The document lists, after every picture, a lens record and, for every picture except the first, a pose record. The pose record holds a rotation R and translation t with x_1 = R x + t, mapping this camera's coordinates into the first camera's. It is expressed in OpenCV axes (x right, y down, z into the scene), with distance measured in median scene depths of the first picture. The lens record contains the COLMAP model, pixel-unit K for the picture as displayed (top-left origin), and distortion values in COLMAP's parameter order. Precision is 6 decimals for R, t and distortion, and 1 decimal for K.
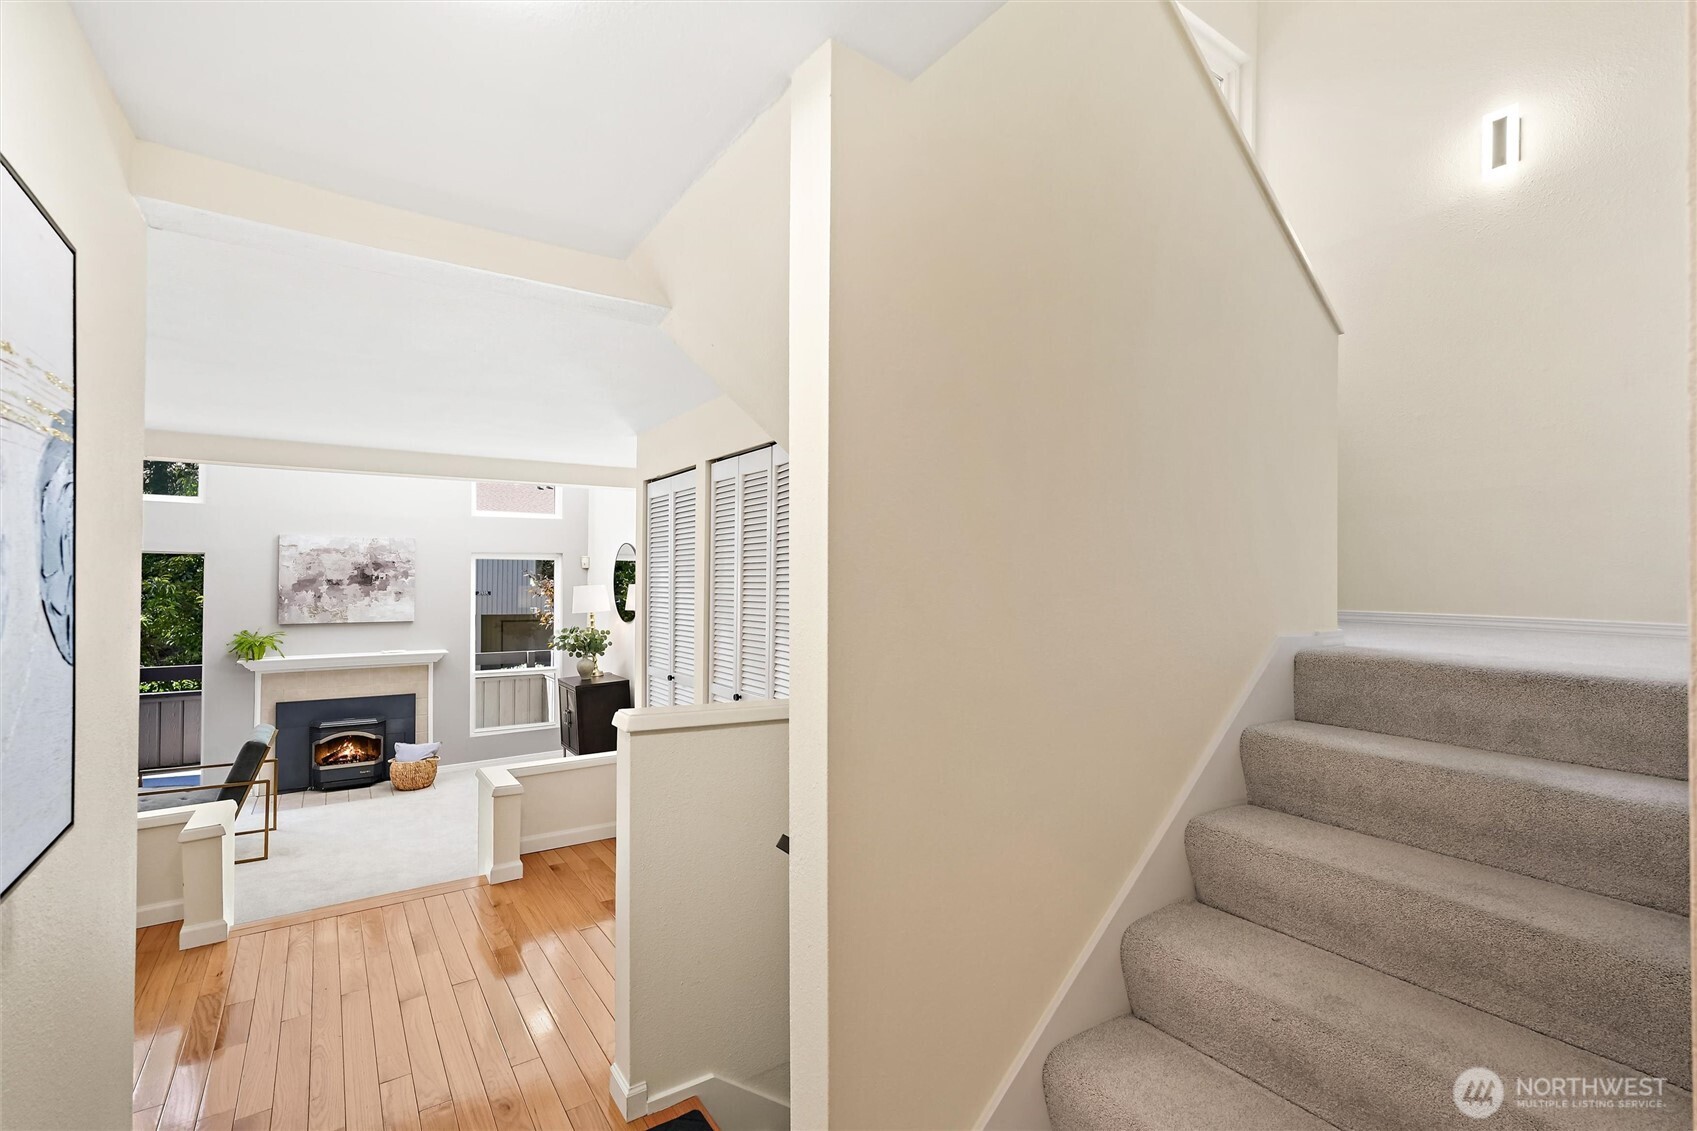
lens RADIAL K [[769.7, 0, 855.4], [0, 769.7, 571.3], [0, 0, 1]] dist [0.004059, 0.000569]
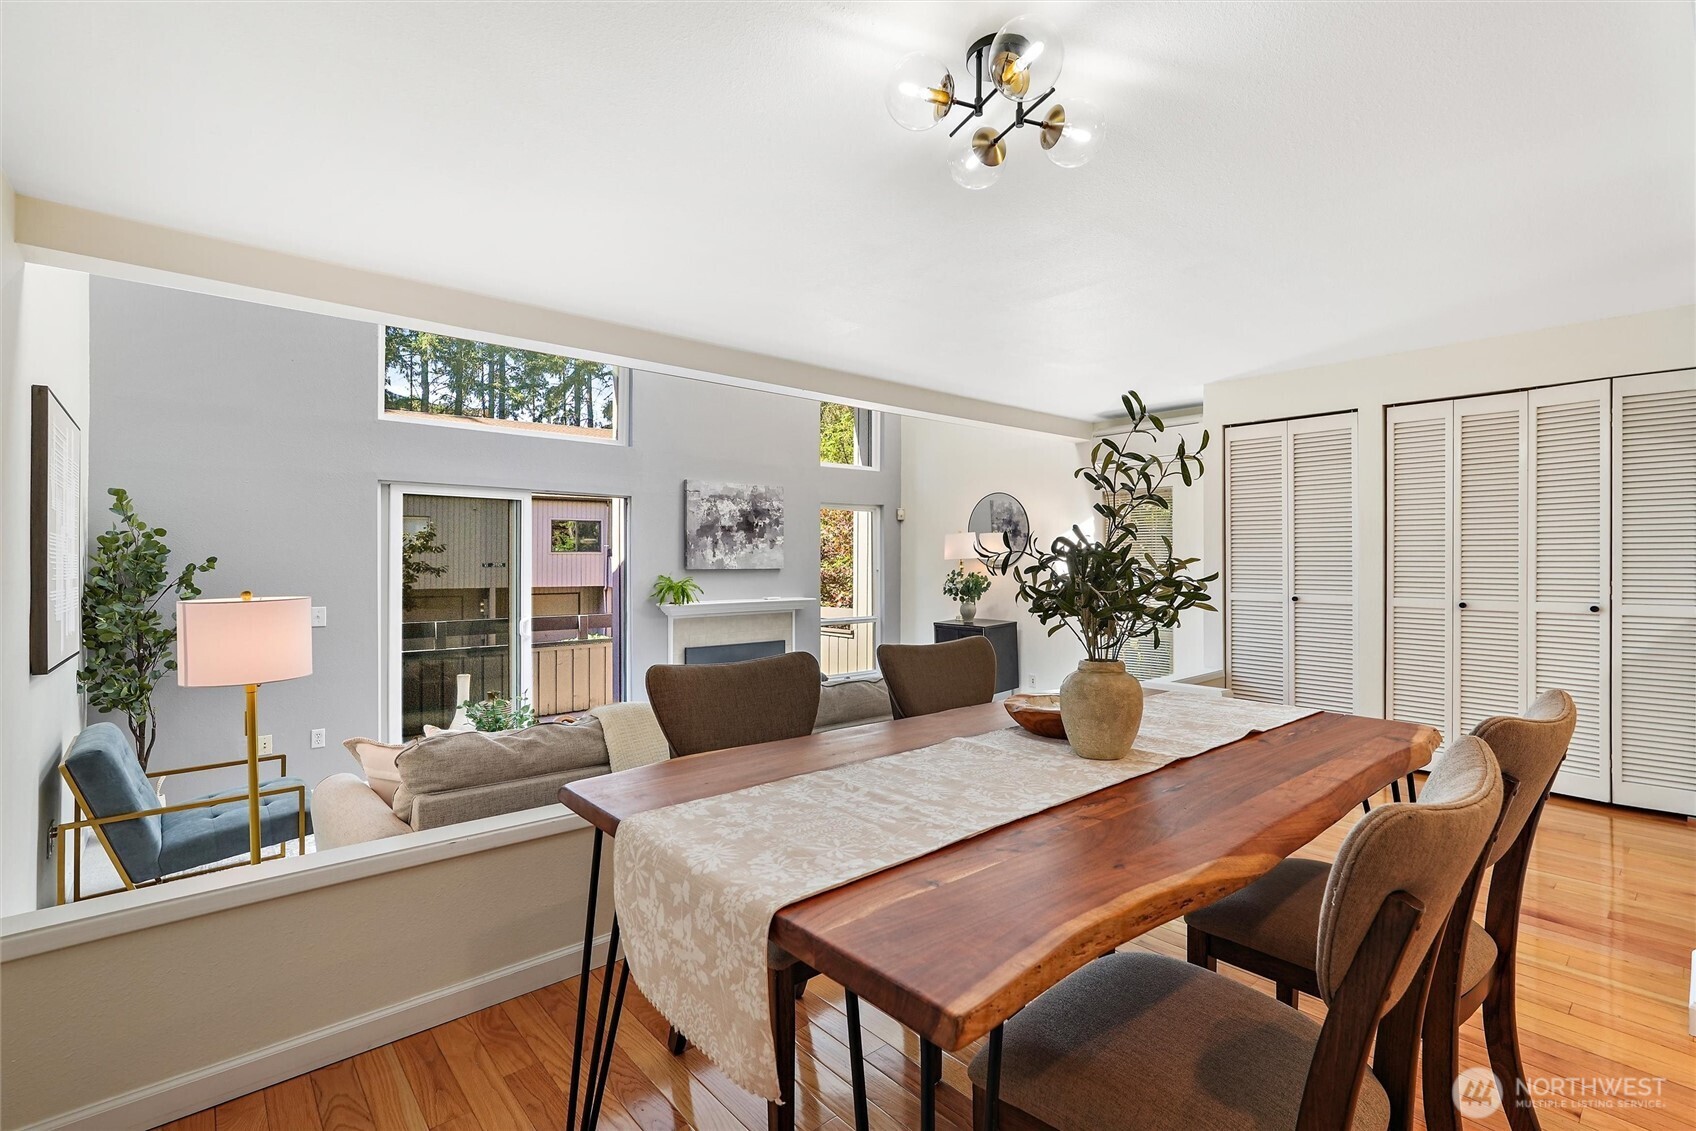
lens RADIAL K [[769.3, 0, 854.9], [0, 769.3, 571.3], [0, 0, 1]] dist [0.004059, 0.000569]
pose [[0.993666, -0.003975, 0.112304, -0.615824], [0.001017, 0.999651, 0.026387, 0.042944], [-0.112370, -0.026106, 0.993323, -0.014388]]
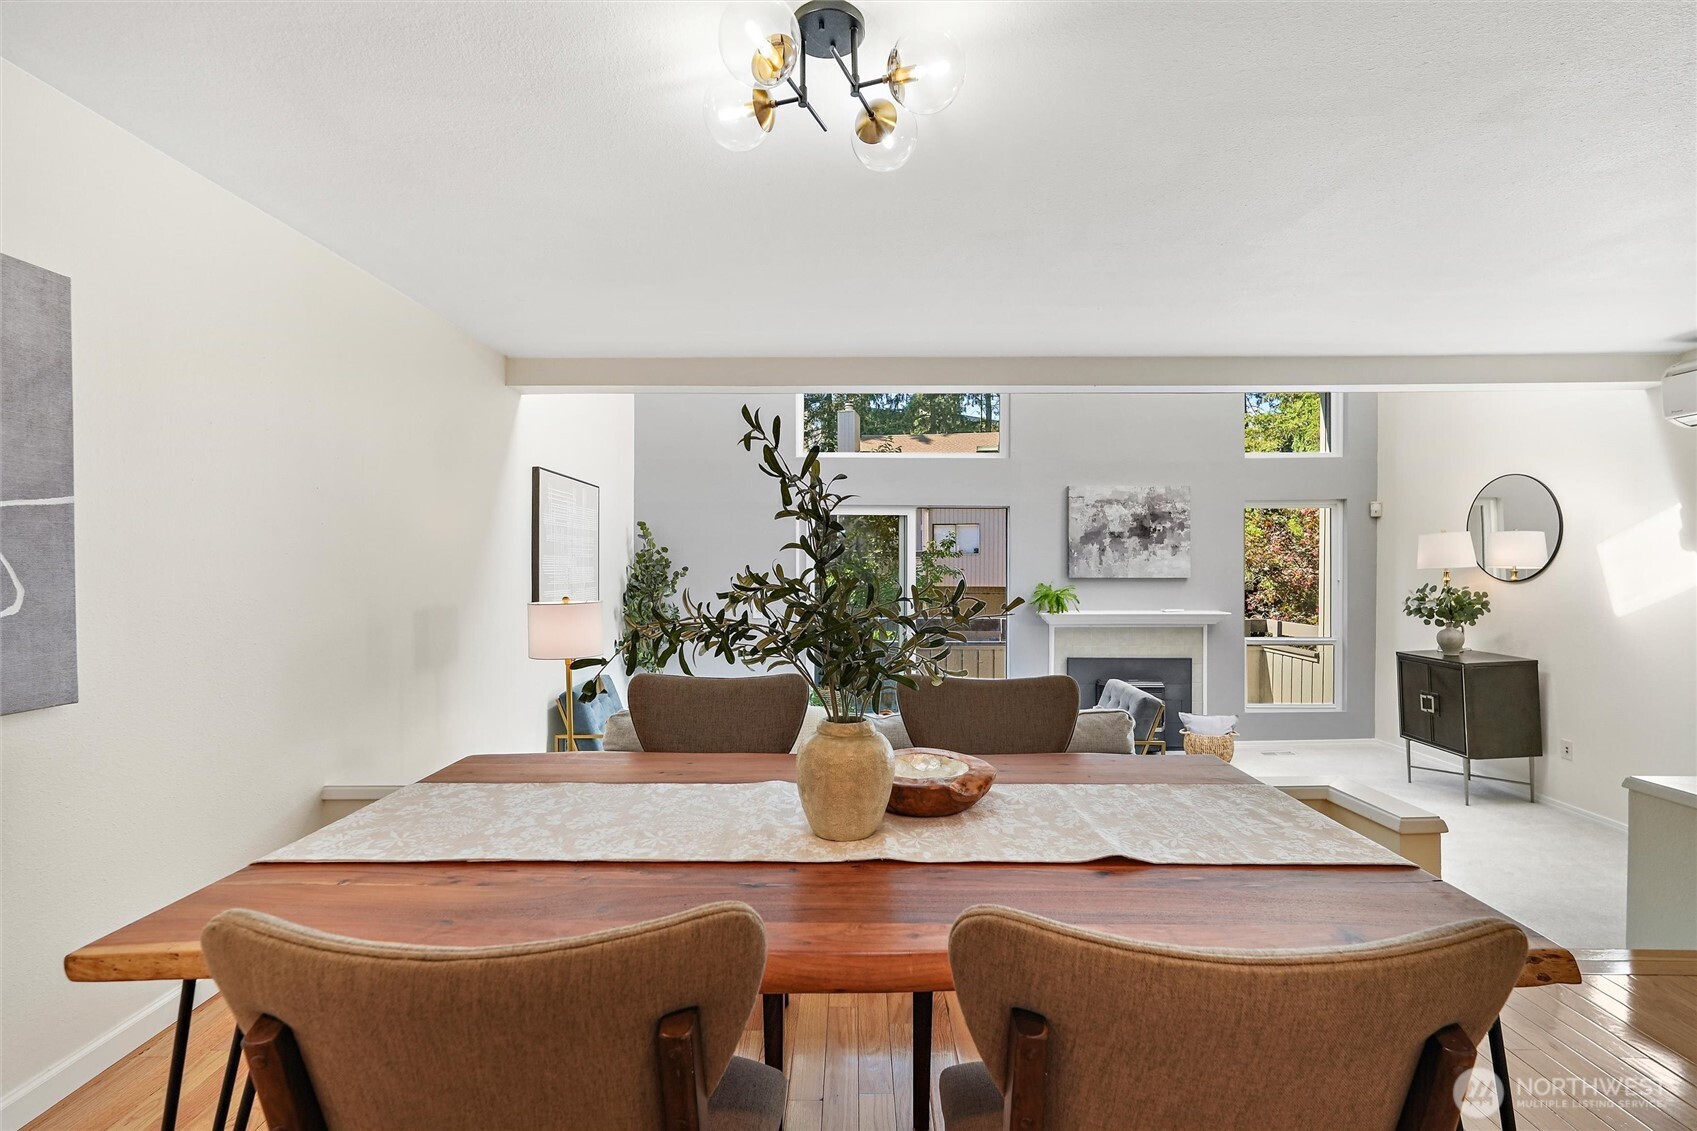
lens RADIAL K [[757.4, 0, 848.5], [0, 757.4, 565.5], [0, 0, 1]] dist [-0.003020, 0.000001]
pose [[0.820478, 0.000781, -0.571678, -0.410111], [0.009153, 0.999853, 0.014502, 0.034926], [0.571605, -0.017131, 0.820350, 0.051085]]
